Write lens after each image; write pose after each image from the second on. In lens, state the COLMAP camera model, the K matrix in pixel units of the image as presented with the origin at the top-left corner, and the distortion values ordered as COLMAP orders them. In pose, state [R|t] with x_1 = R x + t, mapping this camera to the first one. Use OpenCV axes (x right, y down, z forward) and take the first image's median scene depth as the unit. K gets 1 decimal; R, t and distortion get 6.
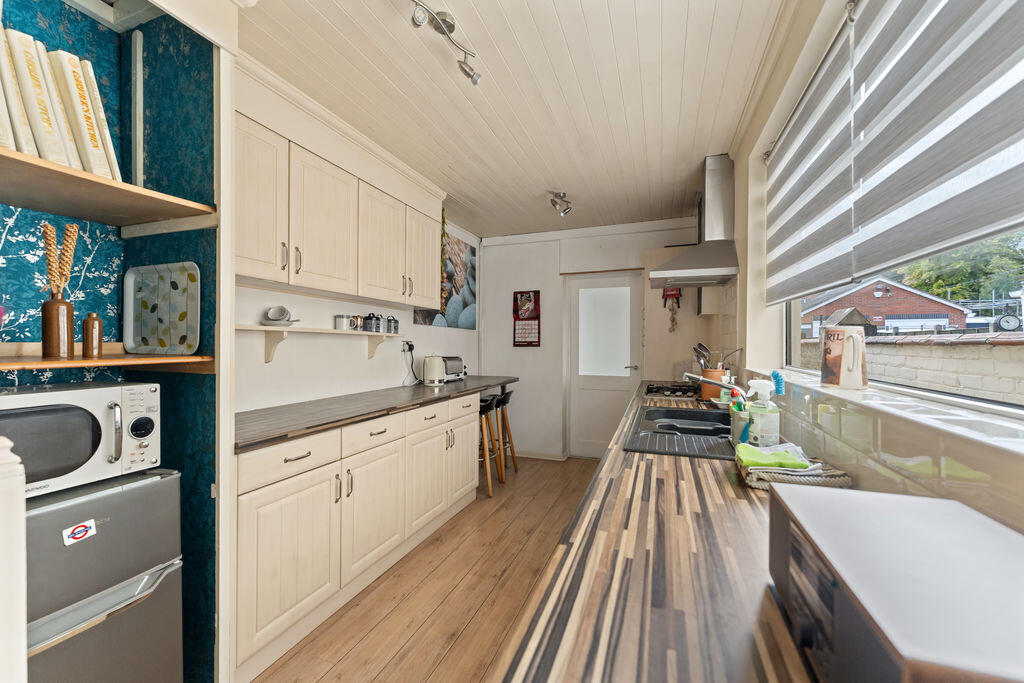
lens RADIAL K [[428.5, 0, 509.9], [0, 428.5, 341.6], [0, 0, 1]] dist [-0.000917, -0.000114]
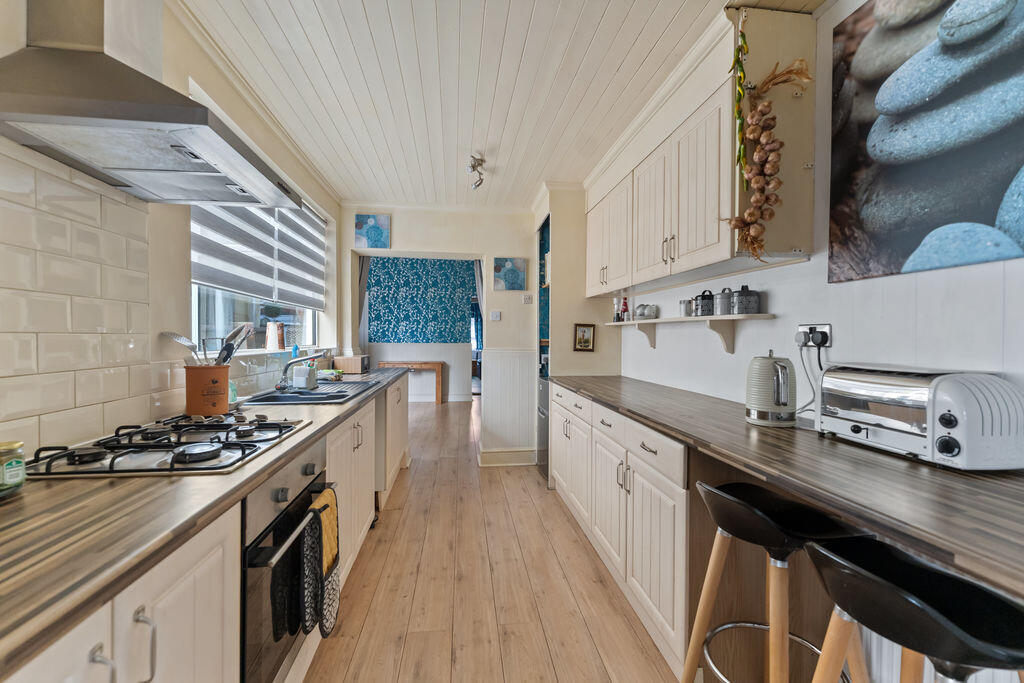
lens RADIAL K [[428.5, 0, 511.2], [0, 428.5, 341.9], [0, 0, 1]] dist [-0.000917, -0.000114]
pose [[-0.889391, 0.004051, -0.457130, 0.321213], [0.000912, 0.999974, 0.007087, 0.016136], [0.457147, 0.005887, -0.889372, 1.558134]]
